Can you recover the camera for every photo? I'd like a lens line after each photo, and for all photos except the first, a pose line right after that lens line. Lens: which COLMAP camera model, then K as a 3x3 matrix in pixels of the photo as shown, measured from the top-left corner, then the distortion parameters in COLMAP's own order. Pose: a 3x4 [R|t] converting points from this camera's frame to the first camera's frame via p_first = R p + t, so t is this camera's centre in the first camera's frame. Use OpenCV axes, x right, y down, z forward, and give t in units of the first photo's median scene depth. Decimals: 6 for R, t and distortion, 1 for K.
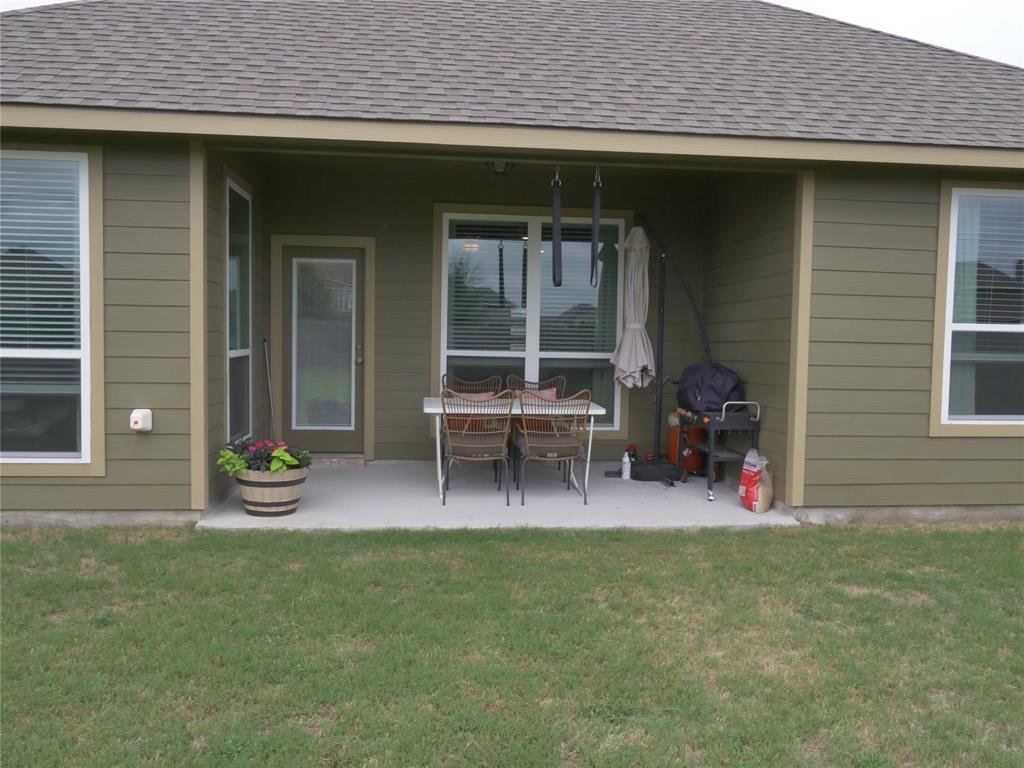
lens RADIAL K [[836.8, 0, 510.5], [0, 836.8, 383.4], [0, 0, 1]] dist [-0.006371, -0.003769]
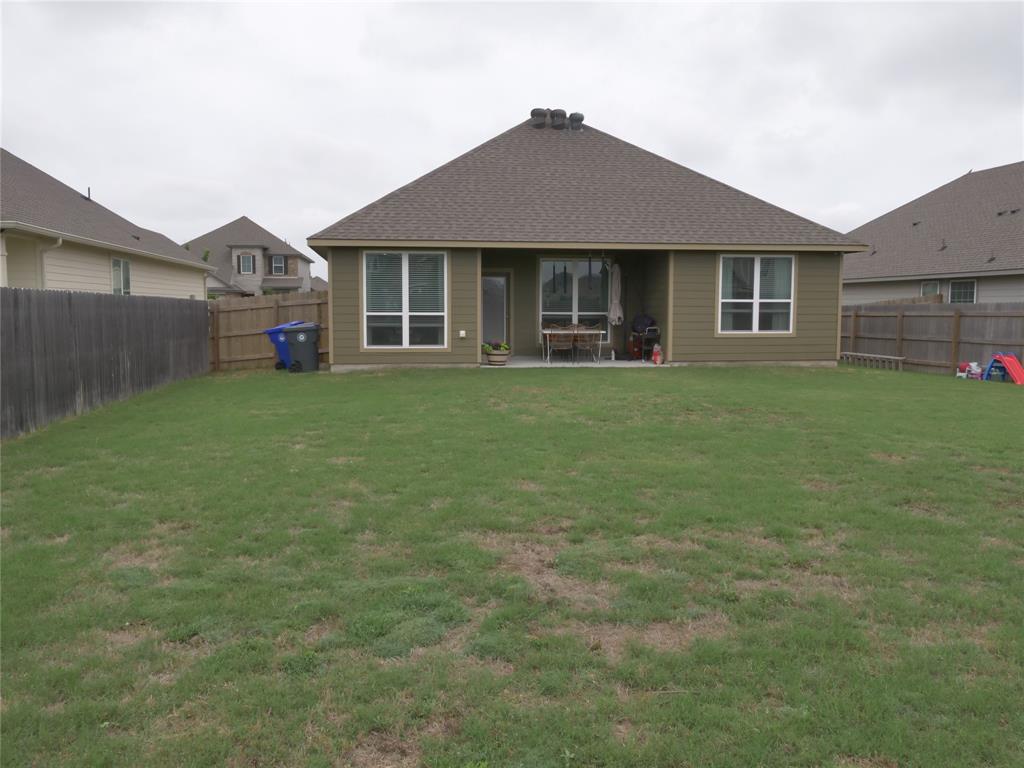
lens RADIAL K [[836.8, 0, 512.2], [0, 836.8, 384.7], [0, 0, 1]] dist [-0.006371, -0.003769]
pose [[0.999444, -0.018485, 0.027744, -0.274214], [0.017478, 0.999194, 0.036135, 0.099267], [-0.028389, -0.035630, 0.998962, -1.760019]]
